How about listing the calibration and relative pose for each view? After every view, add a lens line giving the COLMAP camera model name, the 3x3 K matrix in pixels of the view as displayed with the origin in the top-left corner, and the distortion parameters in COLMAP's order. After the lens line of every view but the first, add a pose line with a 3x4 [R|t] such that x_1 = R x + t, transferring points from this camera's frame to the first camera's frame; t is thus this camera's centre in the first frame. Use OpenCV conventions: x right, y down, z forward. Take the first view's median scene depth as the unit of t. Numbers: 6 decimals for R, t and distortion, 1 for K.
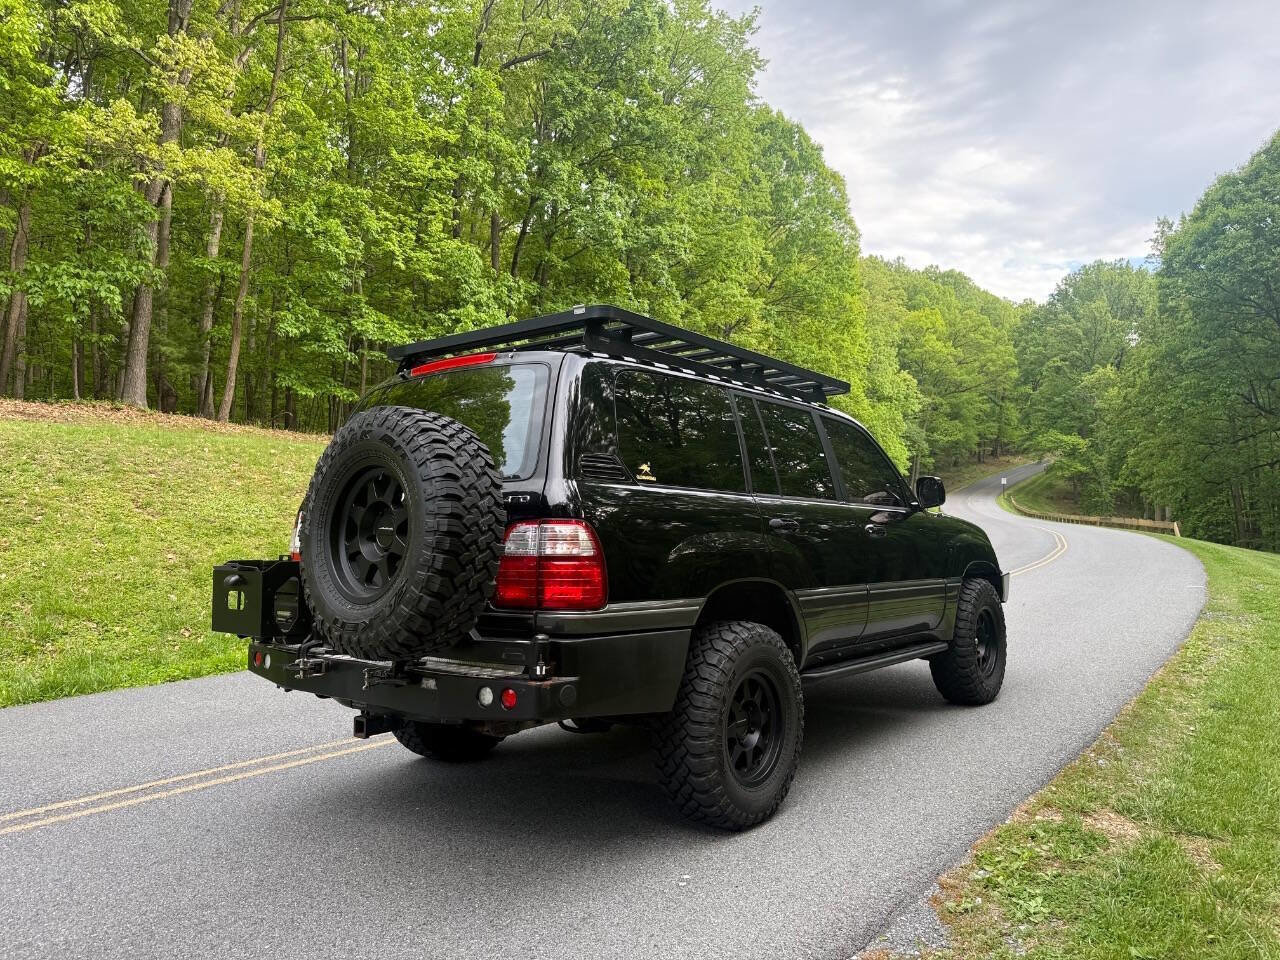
lens RADIAL K [[899.8, 0, 637.0], [0, 899.8, 508.5], [0, 0, 1]] dist [0.062009, -0.089738]
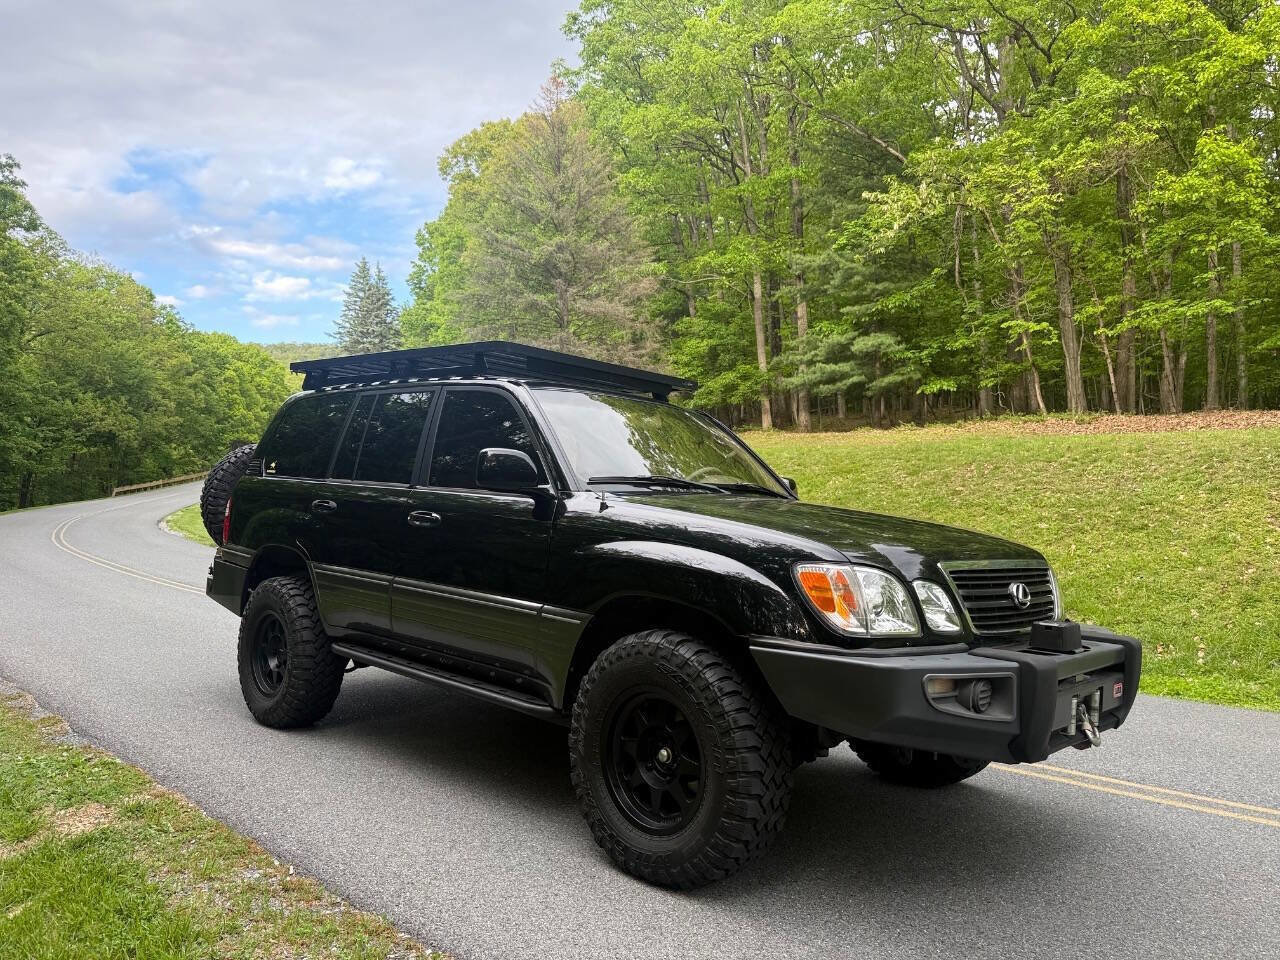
lens RADIAL K [[899.8, 0, 637.0], [0, 899.8, 508.5], [0, 0, 1]] dist [0.062009, -0.089738]
pose [[-0.037799, 0.002320, -0.999283, 0.339355], [-0.020689, 0.999781, 0.003103, 0.002470], [0.999071, 0.020791, -0.037743, 0.376326]]
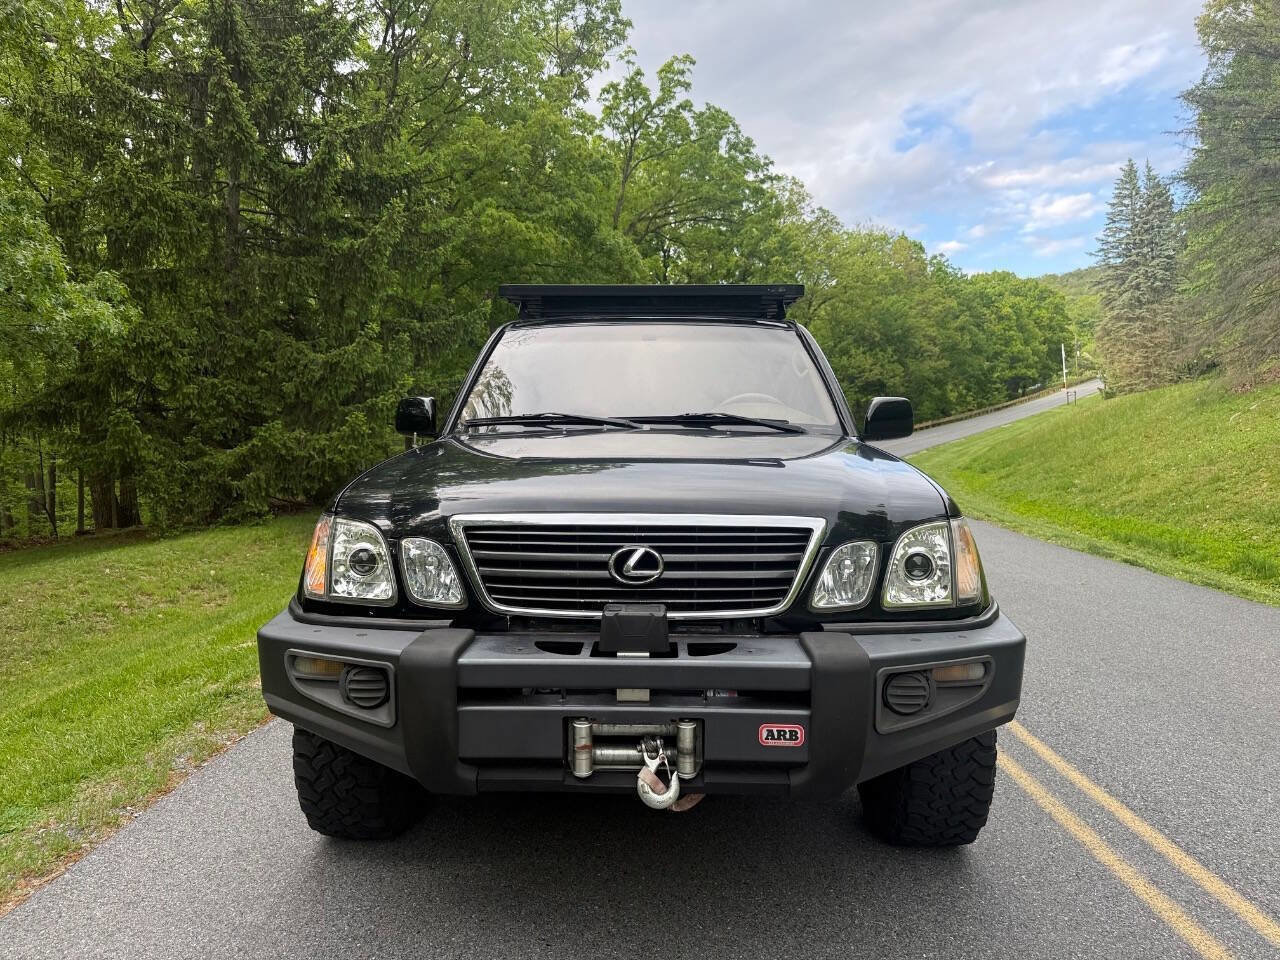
lens RADIAL K [[913.6, 0, 635.1], [0, 913.6, 514.9], [0, 0, 1]] dist [0.055293, -0.086792]
pose [[-0.767684, 0.066049, -0.637415, 0.225391], [0.020813, 0.996719, 0.078213, 0.002076], [0.640490, 0.046776, -0.766541, 0.555892]]
